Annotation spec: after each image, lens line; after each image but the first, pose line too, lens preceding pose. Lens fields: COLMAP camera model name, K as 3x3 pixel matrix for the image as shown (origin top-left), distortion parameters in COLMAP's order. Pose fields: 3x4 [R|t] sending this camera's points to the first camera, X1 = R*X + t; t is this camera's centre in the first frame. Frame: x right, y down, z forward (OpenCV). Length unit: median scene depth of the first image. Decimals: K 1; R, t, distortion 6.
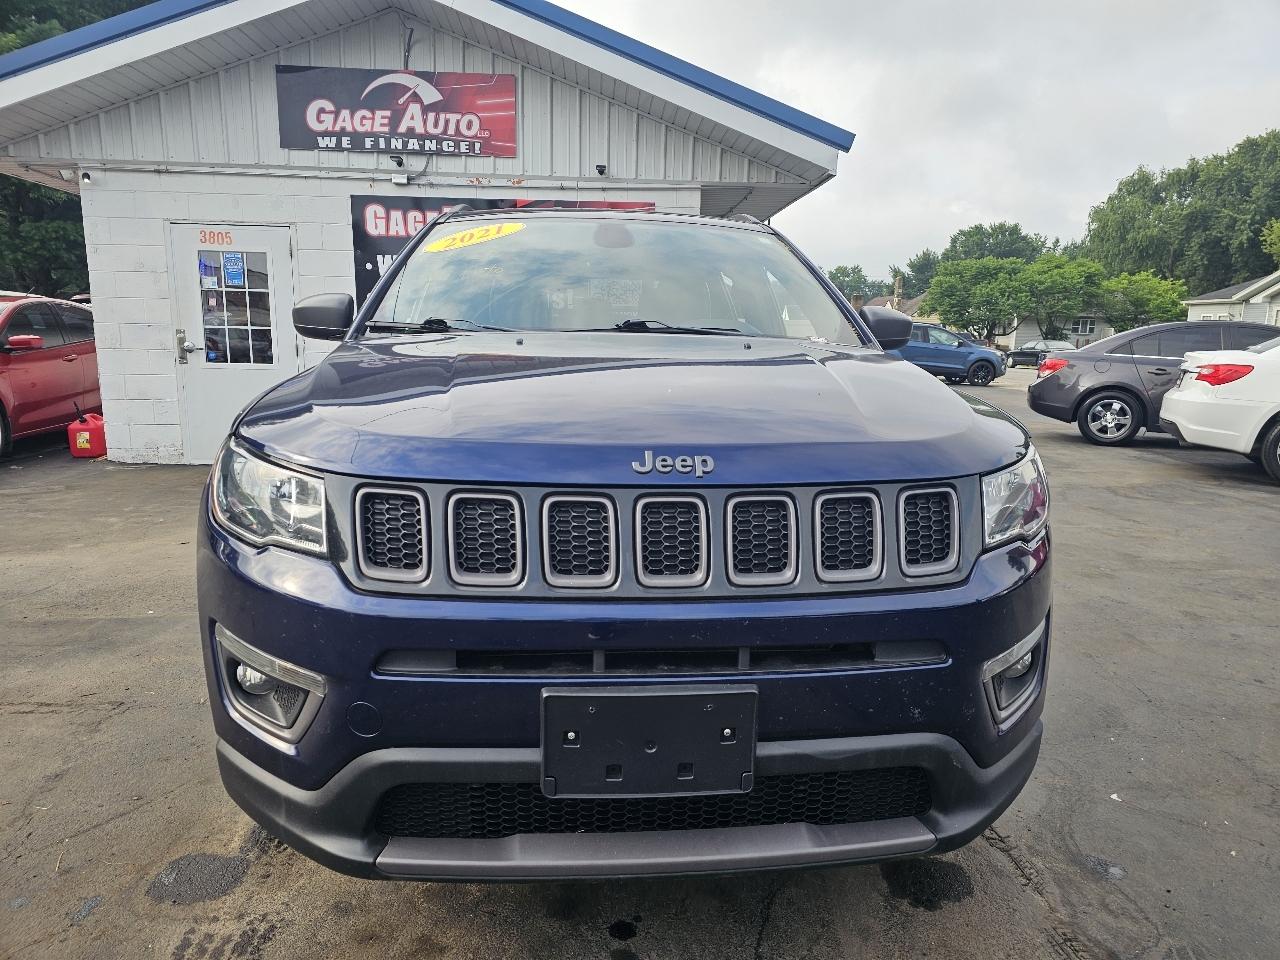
lens RADIAL K [[859.1, 0, 642.6], [0, 859.1, 490.9], [0, 0, 1]] dist [0.057592, -0.048925]
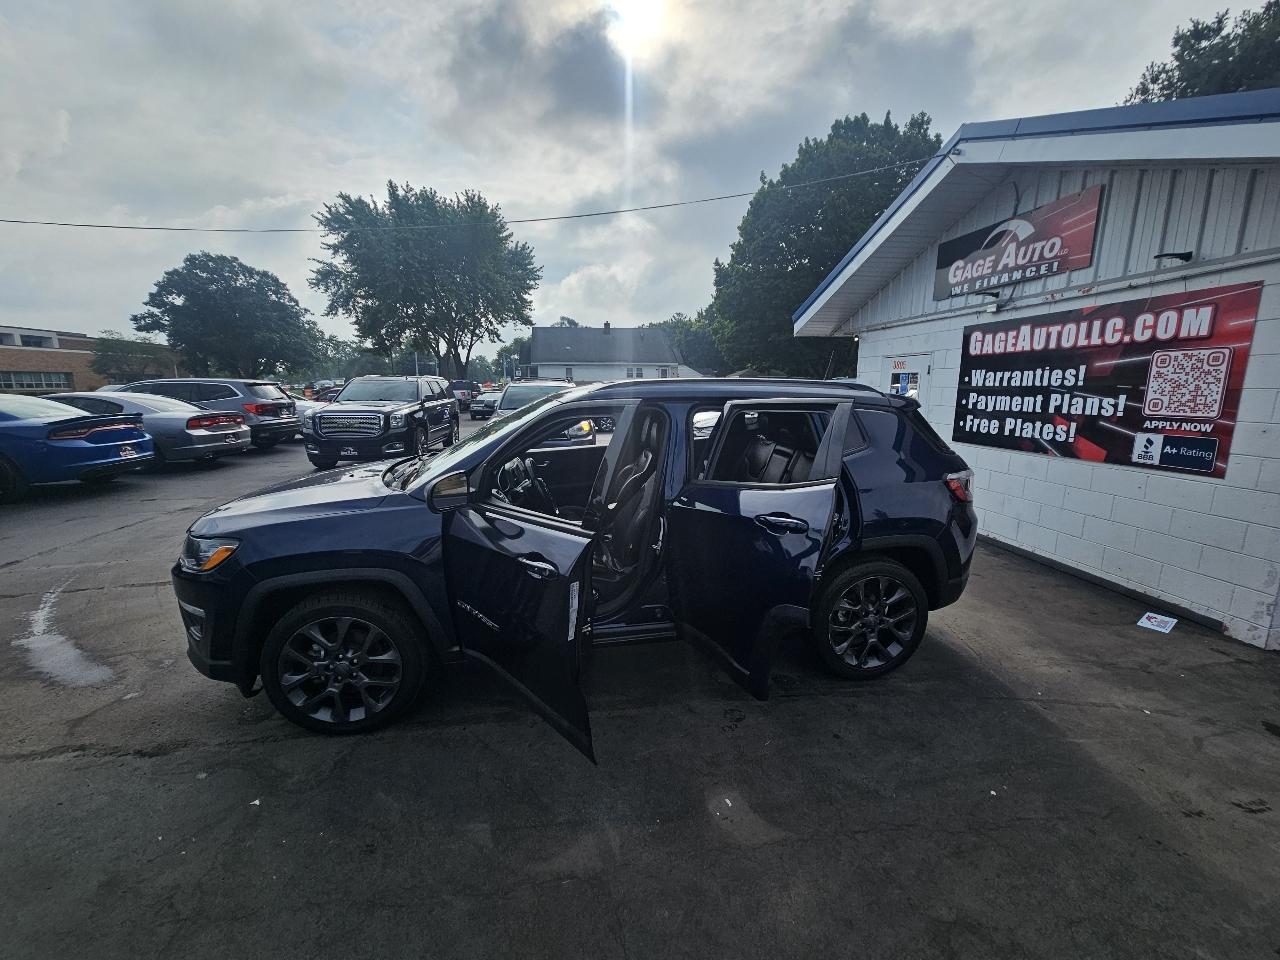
lens RADIAL K [[524.9, 0, 641.4], [0, 524.9, 479.5], [0, 0, 1]] dist [-0.003683, 0.001896]
pose [[0.080257, 0.159403, -0.983946, 0.455195], [-0.173509, 0.974294, 0.143687, -0.144909], [0.981557, 0.159192, 0.105852, 0.476026]]
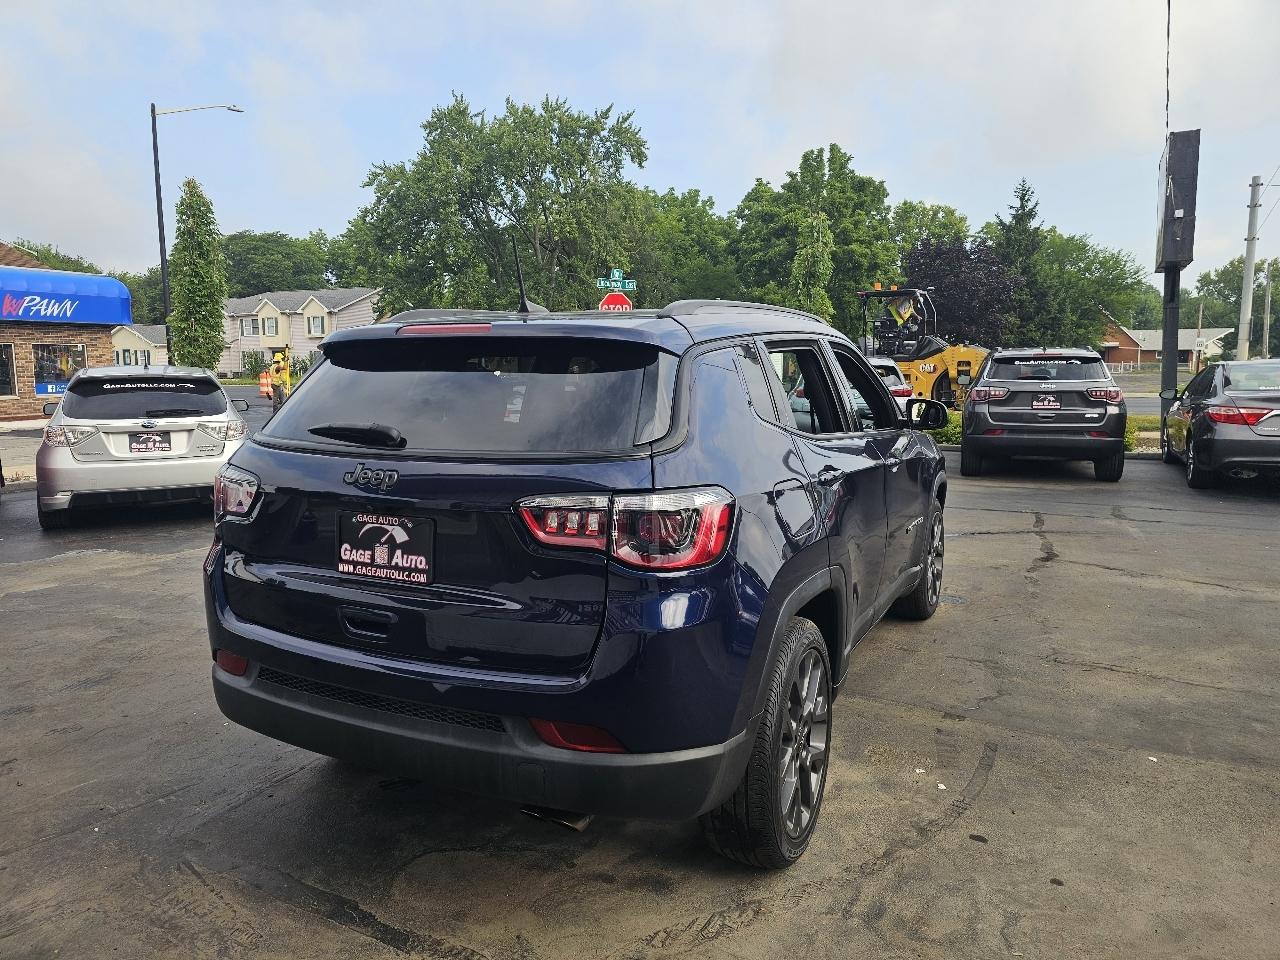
lens RADIAL K [[859.1, 0, 641.6], [0, 859.1, 475.5], [0, 0, 1]] dist [0.057592, -0.048925]
pose [[-0.851154, -0.082297, 0.518424, -0.289825], [0.079852, 0.955838, 0.282837, -0.224433], [-0.518807, 0.282135, -0.806994, 0.992910]]
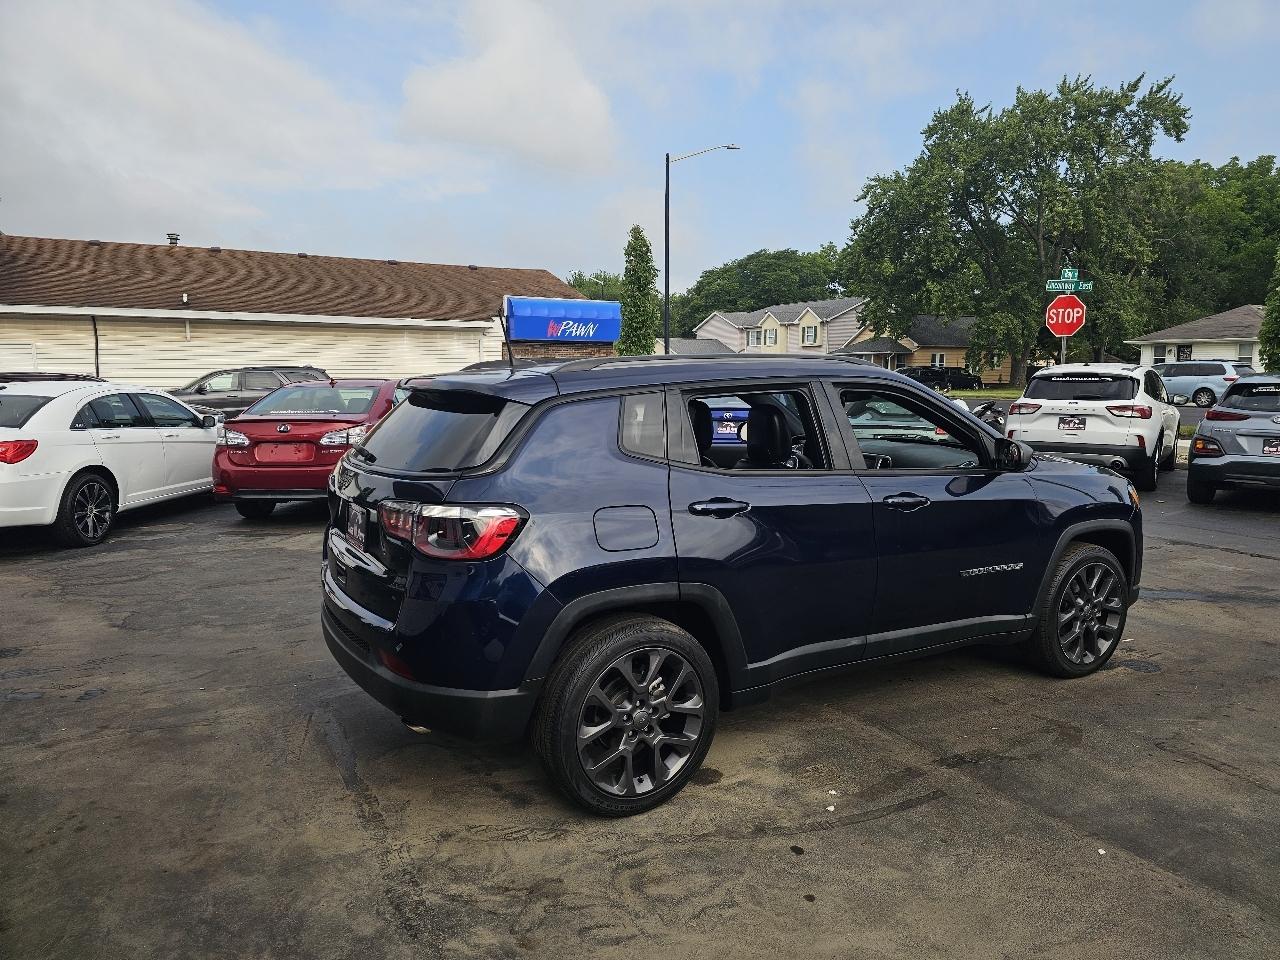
lens RADIAL K [[859.1, 0, 652.6], [0, 859.1, 483.4], [0, 0, 1]] dist [0.057592, -0.048925]
pose [[-0.441403, -0.134234, 0.887212, -0.546292], [0.150442, 0.963681, 0.220651, -0.223485], [-0.884608, 0.230870, -0.405177, 0.840833]]
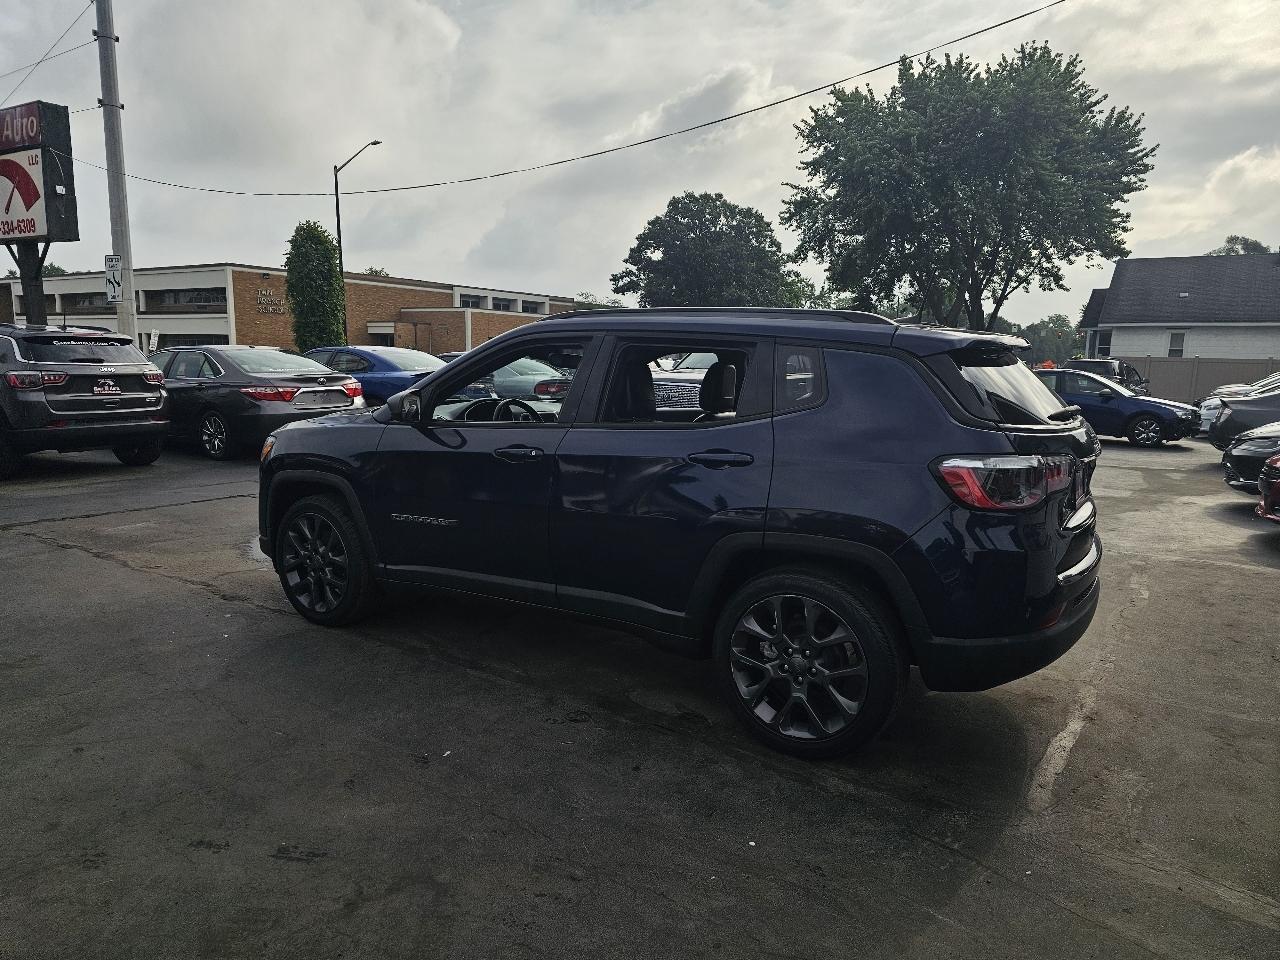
lens RADIAL K [[859.1, 0, 645.1], [0, 859.1, 477.6], [0, 0, 1]] dist [0.057592, -0.048925]
pose [[-0.609086, 0.078302, -0.789229, 0.478849], [-0.171658, 0.958511, 0.227574, -0.191597], [0.774305, 0.274090, -0.570375, 0.884457]]
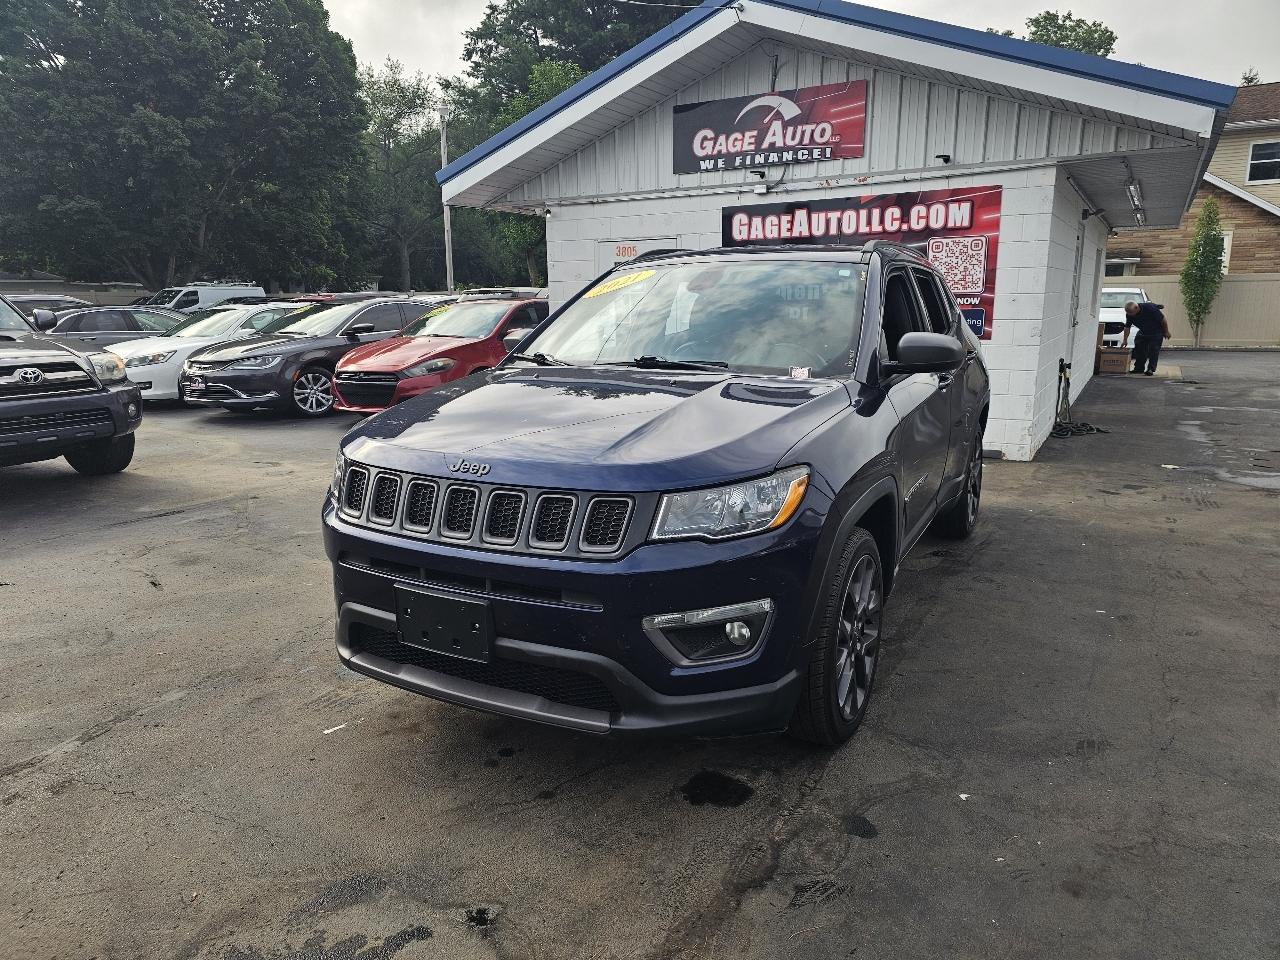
lens RADIAL K [[859.1, 0, 631.2], [0, 859.1, 477.4], [0, 0, 1]] dist [0.057592, -0.048925]
pose [[0.829751, 0.088974, -0.550997, 0.245645], [-0.073670, 0.996034, 0.049898, -0.023982], [0.553251, -0.000811, 0.833014, -0.050496]]
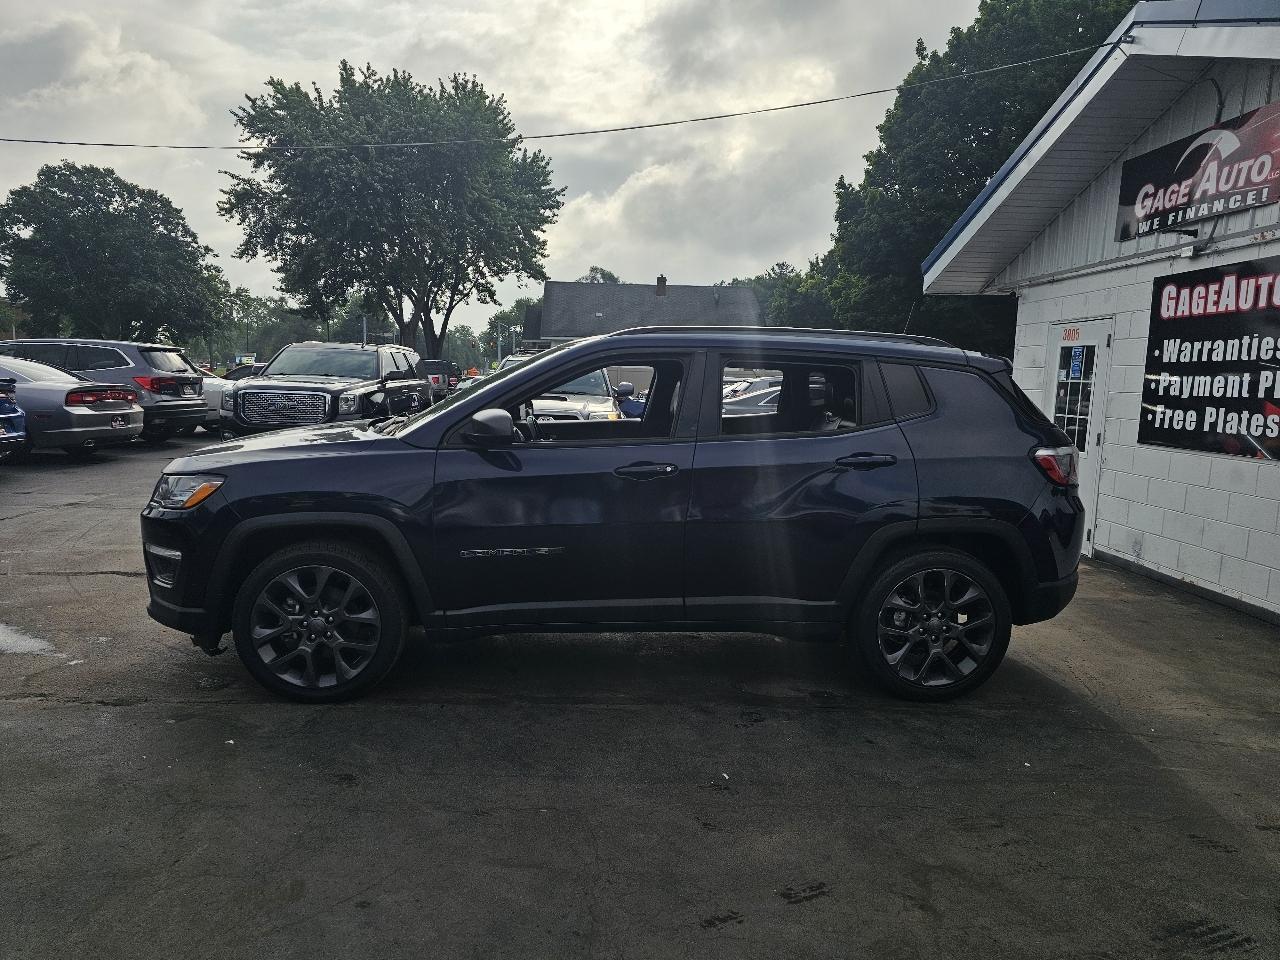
lens RADIAL K [[859.1, 0, 627.8], [0, 859.1, 477.1], [0, 0, 1]] dist [0.057592, -0.048925]
pose [[-0.021334, 0.097688, -0.994988, 0.625397], [-0.201616, 0.974348, 0.099985, -0.116711], [0.979232, 0.202739, -0.001091, 0.504811]]
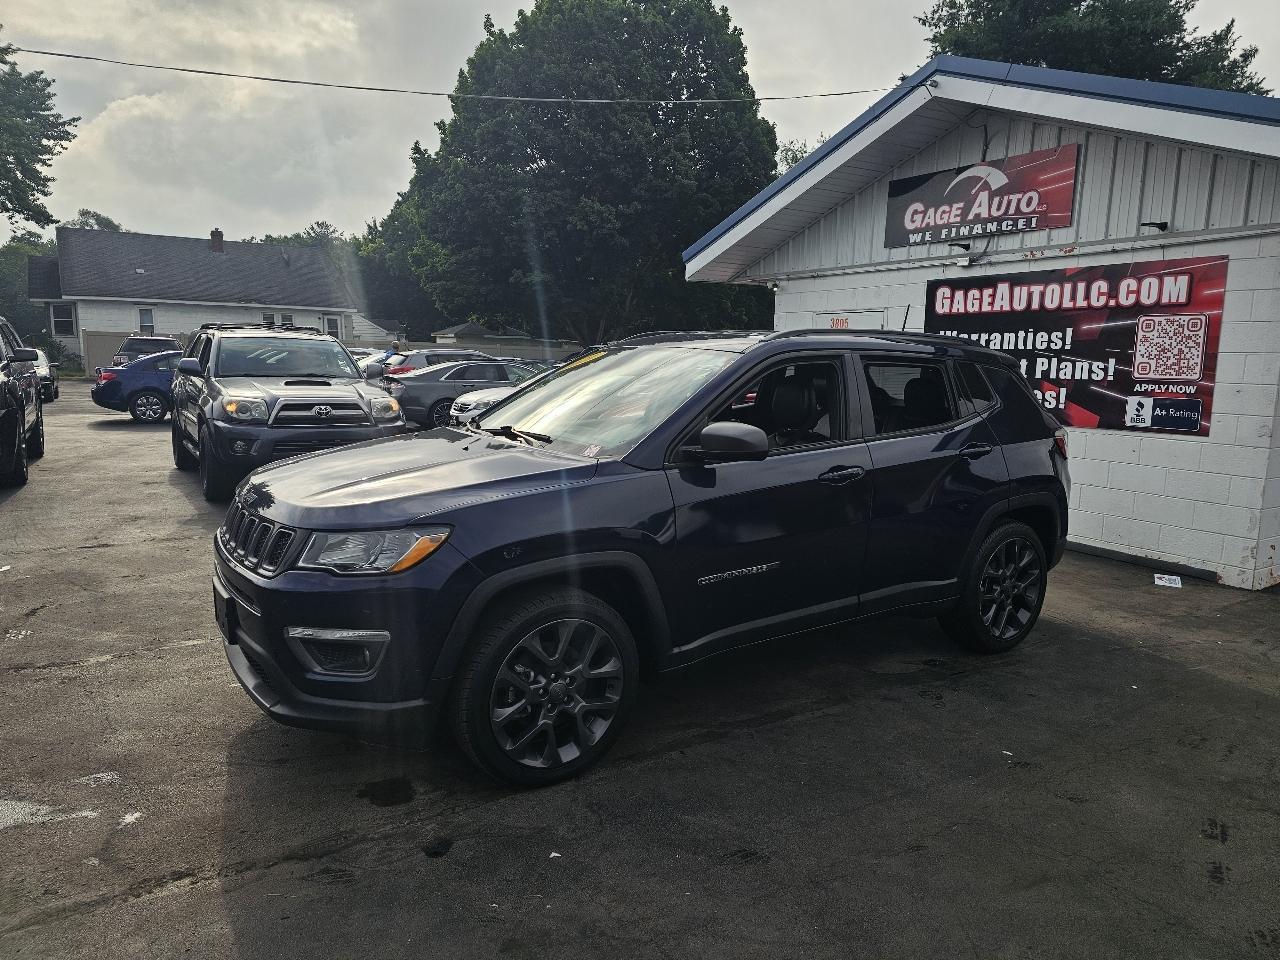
lens RADIAL K [[859.1, 0, 634.1], [0, 859.1, 469.8], [0, 0, 1]] dist [0.057592, -0.048925]
pose [[0.480452, 0.109495, -0.870159, 0.501904], [-0.166460, 0.985525, 0.032102, -0.069324], [0.861079, 0.129423, 0.491725, 0.144282]]
